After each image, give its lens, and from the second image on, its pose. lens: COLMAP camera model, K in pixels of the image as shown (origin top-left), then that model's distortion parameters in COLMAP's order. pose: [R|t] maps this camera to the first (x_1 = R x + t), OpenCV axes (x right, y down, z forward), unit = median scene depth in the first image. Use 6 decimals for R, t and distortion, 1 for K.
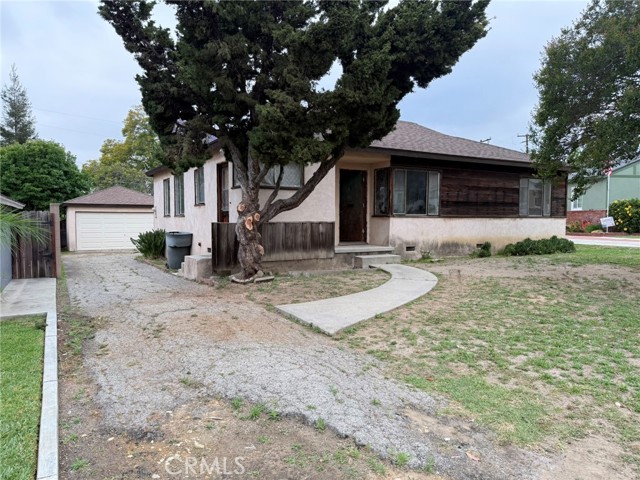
lens RADIAL K [[451.3, 0, 319.5], [0, 451.3, 242.3], [0, 0, 1]] dist [0.066949, -0.083706]
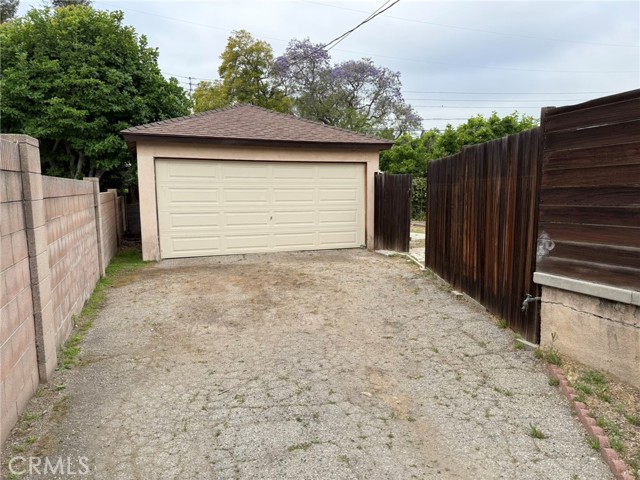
lens RADIAL K [[451.3, 0, 316.1], [0, 451.3, 242.8], [0, 0, 1]] dist [0.066949, -0.083706]
pose [[0.985074, 0.016930, -0.171296, -0.641580], [-0.005653, 0.997796, 0.066111, -0.040830], [0.172038, -0.064156, 0.982999, 1.231088]]
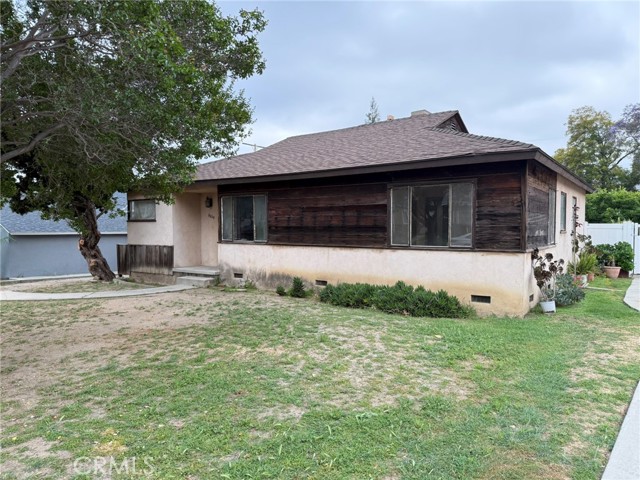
lens RADIAL K [[451.3, 0, 321.9], [0, 451.3, 239.7], [0, 0, 1]] dist [0.066949, -0.083706]
pose [[0.399552, 0.021781, -0.916452, 1.116820], [-0.049777, 0.998758, 0.002035, -0.071312], [0.915358, 0.044805, 0.400140, 0.732540]]
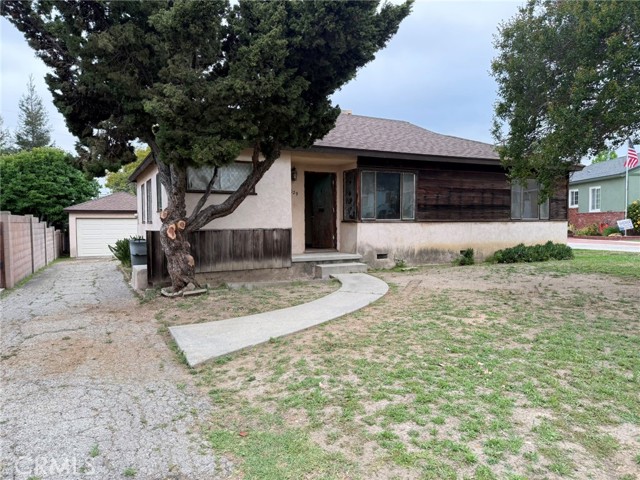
lens RADIAL K [[451.3, 0, 320.3], [0, 451.3, 242.0], [0, 0, 1]] dist [0.066949, -0.083706]
pose [[0.997760, -0.004992, -0.066710, 0.130143], [0.004509, 0.999963, -0.007392, -0.008309], [0.066744, 0.007075, 0.997745, 0.065102]]
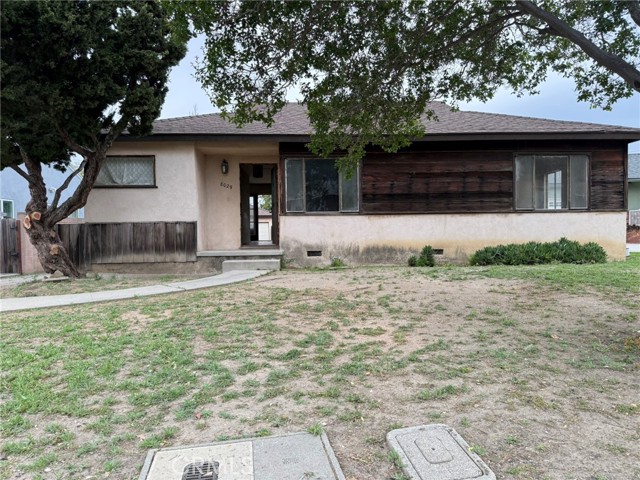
lens RADIAL K [[451.3, 0, 318.0], [0, 451.3, 243.2], [0, 0, 1]] dist [0.066949, -0.083706]
pose [[0.879089, -0.001553, -0.476655, 0.569665], [-0.010306, 0.999699, -0.022266, 0.013146], [0.476546, 0.024486, 0.878809, 0.268196]]
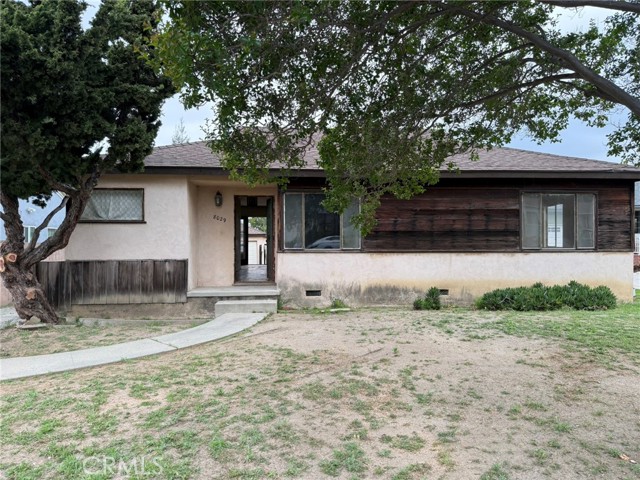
lens RADIAL K [[451.3, 0, 320.5], [0, 451.3, 241.2], [0, 0, 1]] dist [0.066949, -0.083706]
pose [[0.897971, -0.004396, -0.440032, 0.526843], [-0.018791, 0.998655, -0.048323, -0.035945], [0.439653, 0.051661, 0.896681, 0.292049]]
